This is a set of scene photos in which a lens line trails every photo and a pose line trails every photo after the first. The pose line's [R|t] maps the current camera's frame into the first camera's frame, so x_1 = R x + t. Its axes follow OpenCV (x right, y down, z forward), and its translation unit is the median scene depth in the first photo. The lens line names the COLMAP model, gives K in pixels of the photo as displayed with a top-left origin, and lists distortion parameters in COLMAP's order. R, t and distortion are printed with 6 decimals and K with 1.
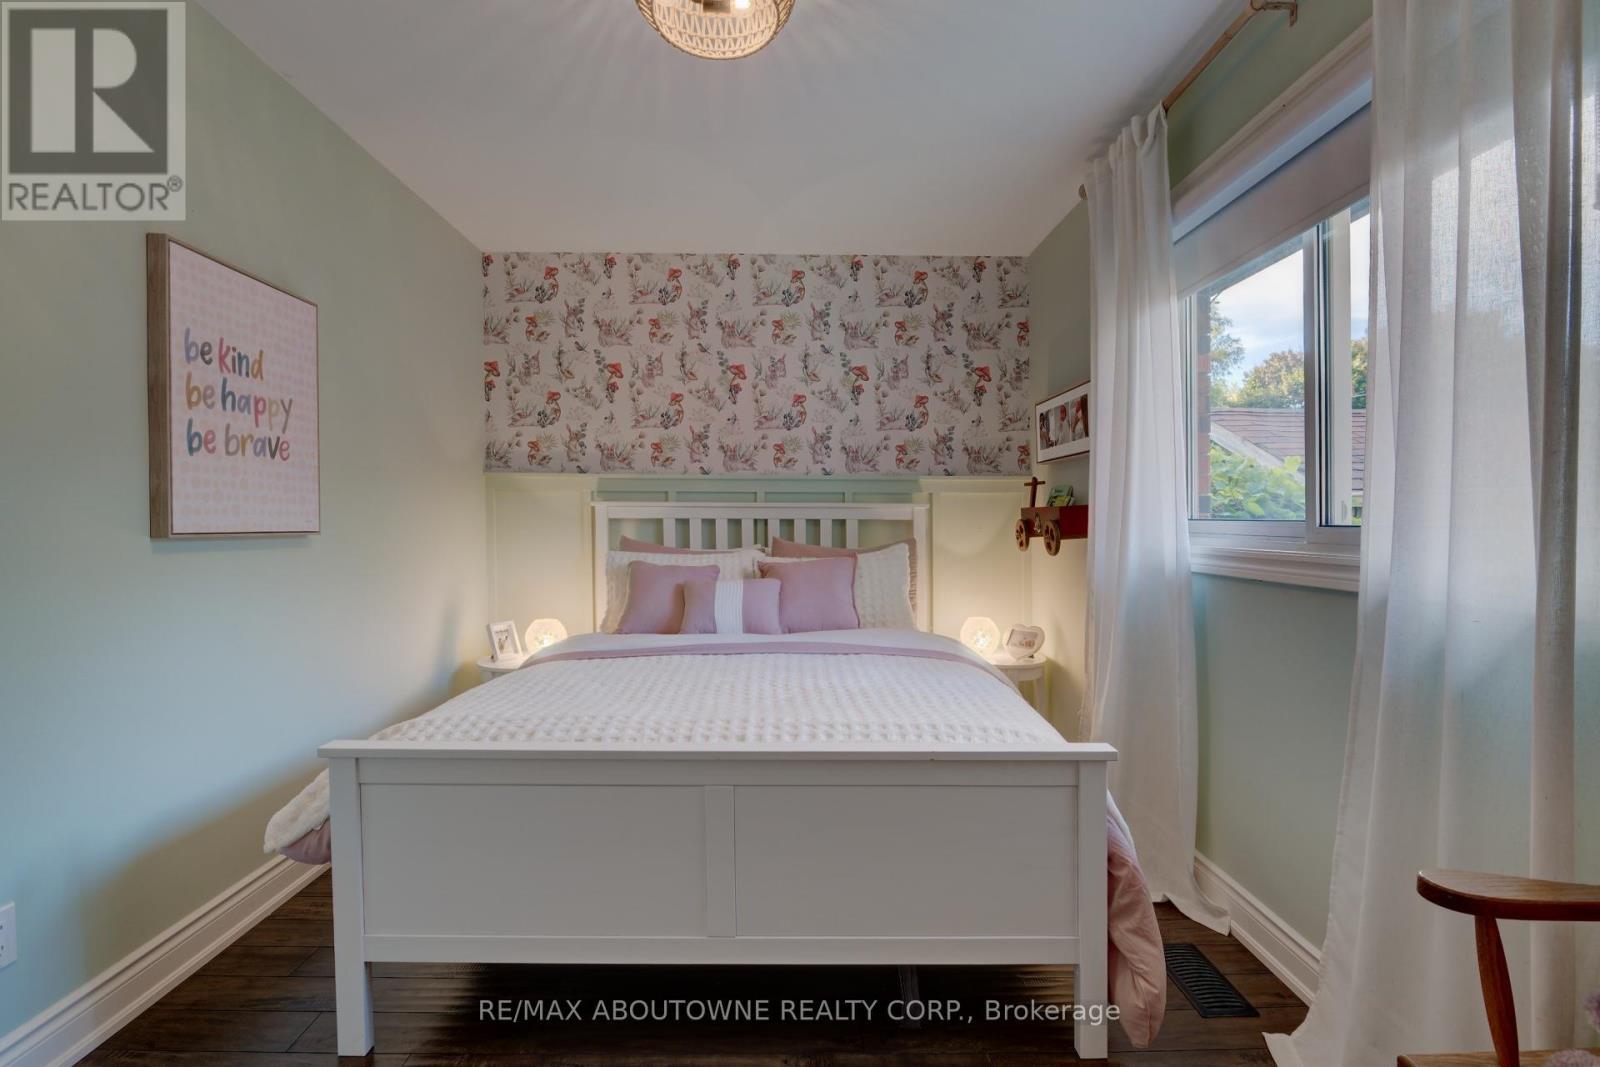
lens RADIAL K [[717.9, 0, 799.1], [0, 717.9, 542.7], [0, 0, 1]] dist [0.002880, -0.001131]
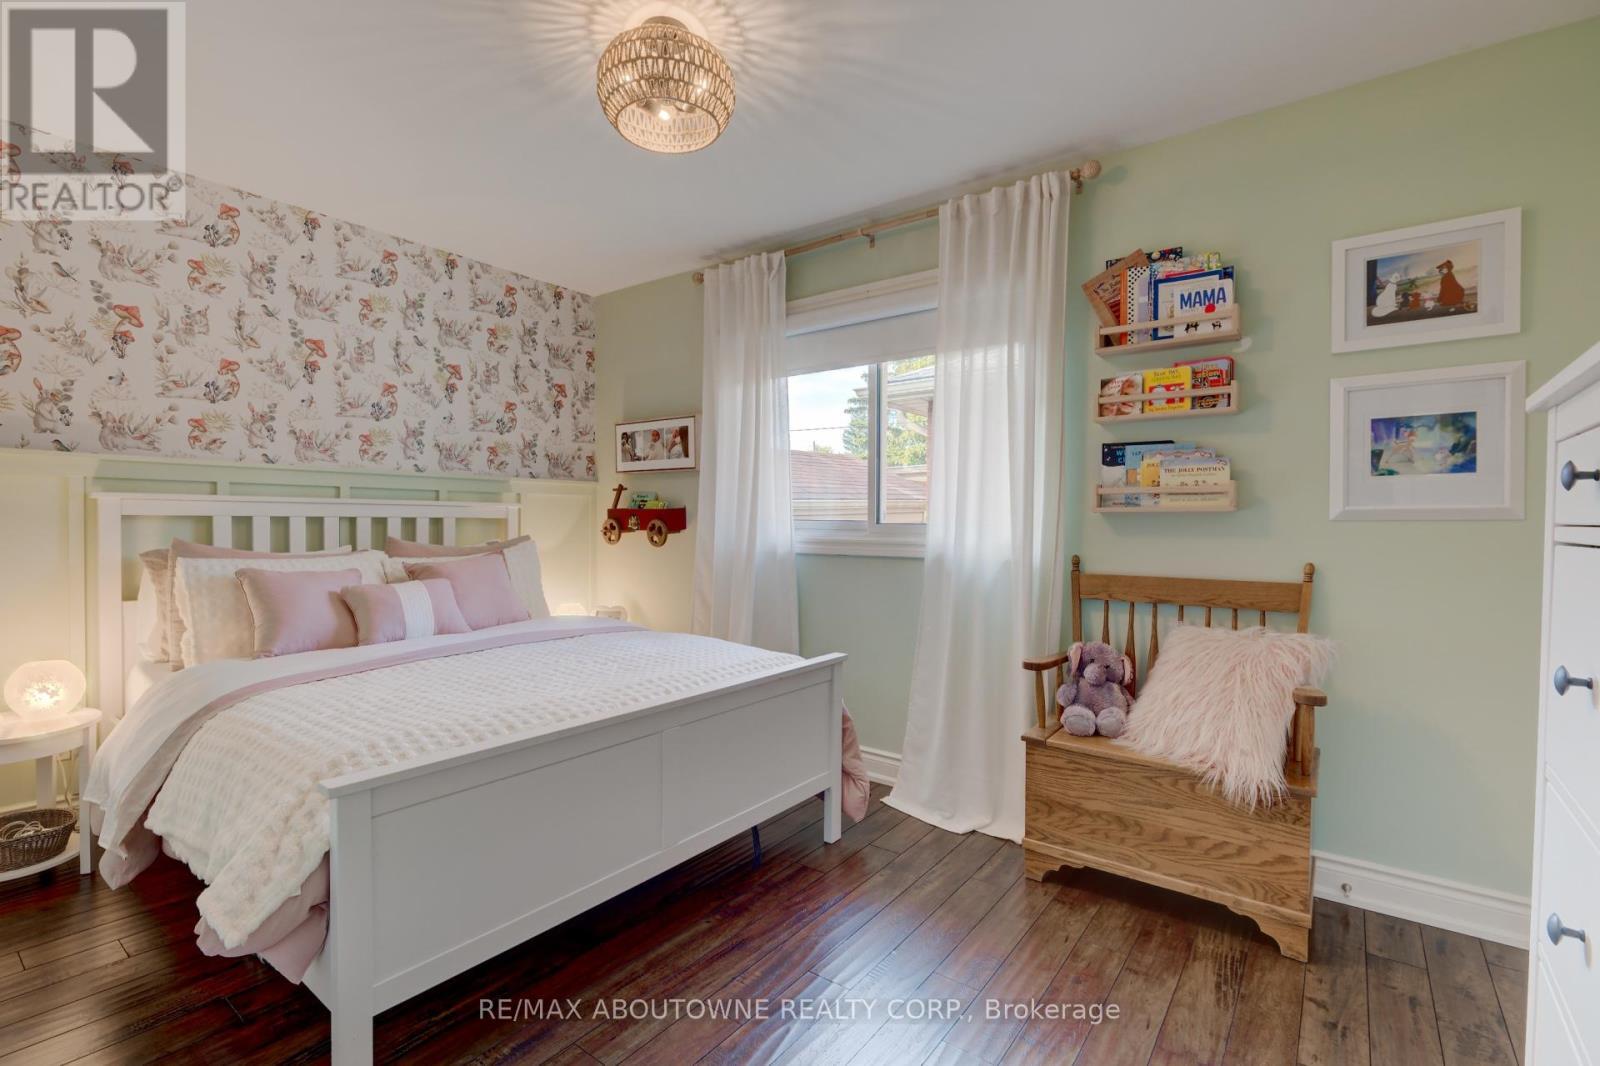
lens RADIAL K [[717.9, 0, 811.4], [0, 717.9, 523.6], [0, 0, 1]] dist [0.002880, -0.001131]
pose [[0.607862, -0.003895, 0.794033, -0.411419], [0.019735, 0.999753, -0.010204, -0.004945], [-0.793797, 0.021872, 0.607789, 0.002597]]
